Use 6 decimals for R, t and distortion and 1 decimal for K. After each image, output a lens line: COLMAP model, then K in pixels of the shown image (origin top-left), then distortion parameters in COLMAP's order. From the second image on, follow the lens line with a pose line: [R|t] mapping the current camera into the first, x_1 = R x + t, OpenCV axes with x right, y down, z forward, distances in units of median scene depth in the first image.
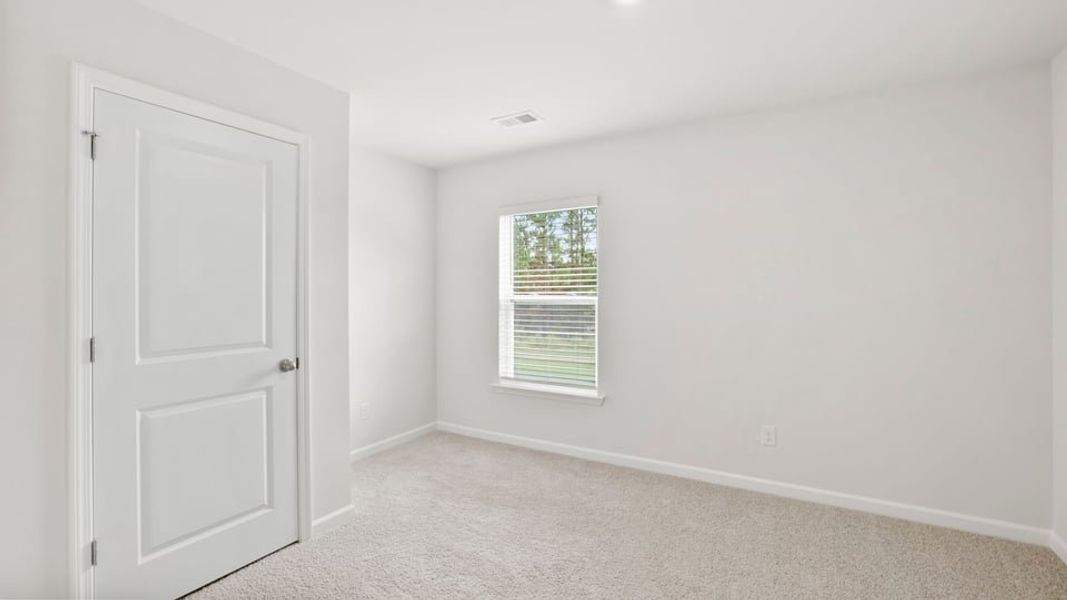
lens RADIAL K [[463.8, 0, 532.8], [0, 463.8, 294.8], [0, 0, 1]] dist [-0.023158, 0.013039]
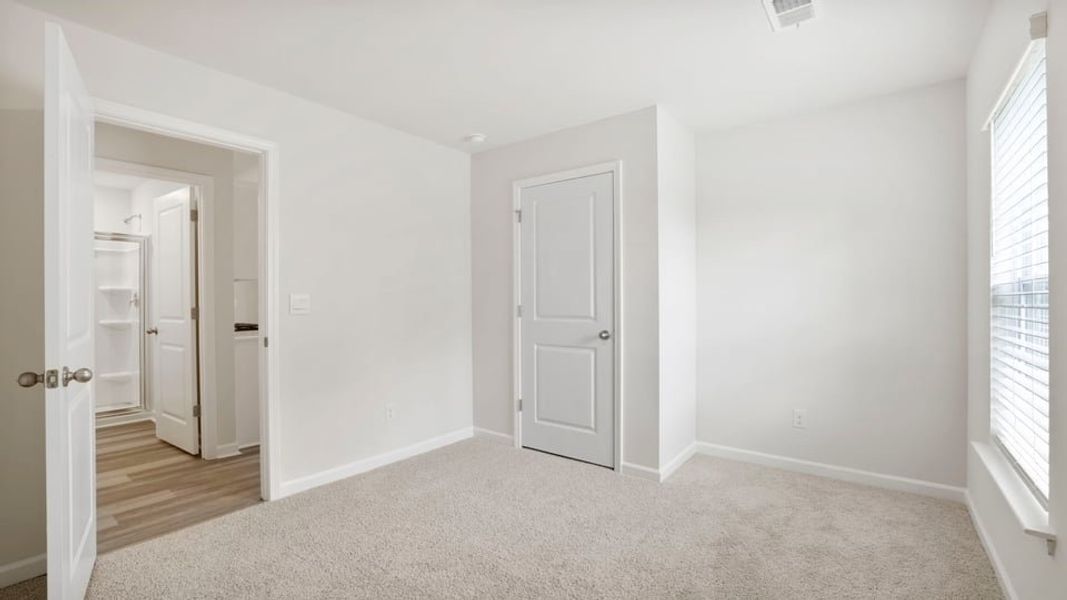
lens RADIAL K [[463.8, 0, 532.8], [0, 463.8, 294.8], [0, 0, 1]] dist [-0.023158, 0.013039]
pose [[-0.102192, -0.004478, -0.994755, 0.900219], [-0.003015, 0.999987, -0.004192, 0.040455], [0.994760, 0.002570, -0.102204, 0.962191]]
